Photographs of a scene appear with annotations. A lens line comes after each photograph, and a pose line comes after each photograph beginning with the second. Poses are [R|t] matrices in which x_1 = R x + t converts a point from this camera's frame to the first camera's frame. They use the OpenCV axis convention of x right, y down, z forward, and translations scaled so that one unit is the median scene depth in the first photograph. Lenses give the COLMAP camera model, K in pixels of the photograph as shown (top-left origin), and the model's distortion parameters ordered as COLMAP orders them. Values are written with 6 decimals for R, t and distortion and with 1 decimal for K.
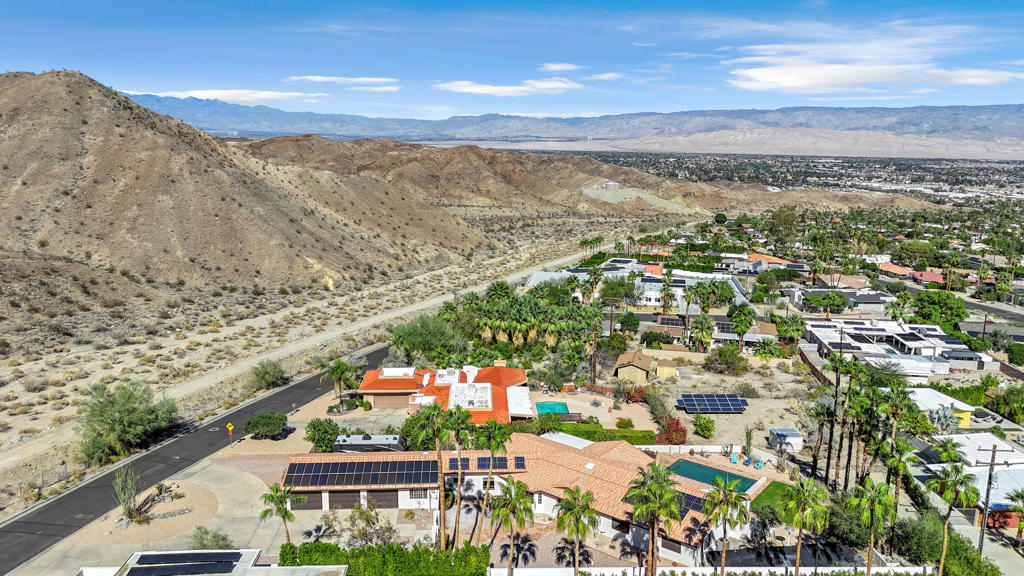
lens RADIAL K [[754.8, 0, 512.0], [0, 754.8, 288.0], [0, 0, 1]] dist [0.076823, -0.077414]
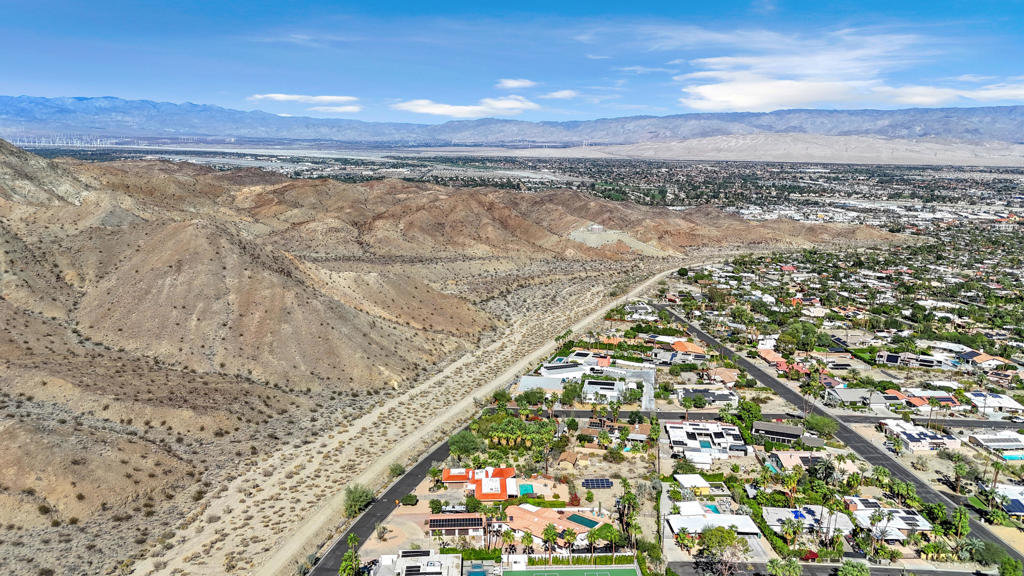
lens RADIAL K [[754.8, 0, 512.0], [0, 754.8, 288.0], [0, 0, 1]] dist [0.076823, -0.077414]
pose [[0.999970, -0.006788, 0.003785, 0.002516], [0.006799, 0.999973, -0.002848, -0.194937], [-0.003765, 0.002874, 0.999989, -0.575563]]
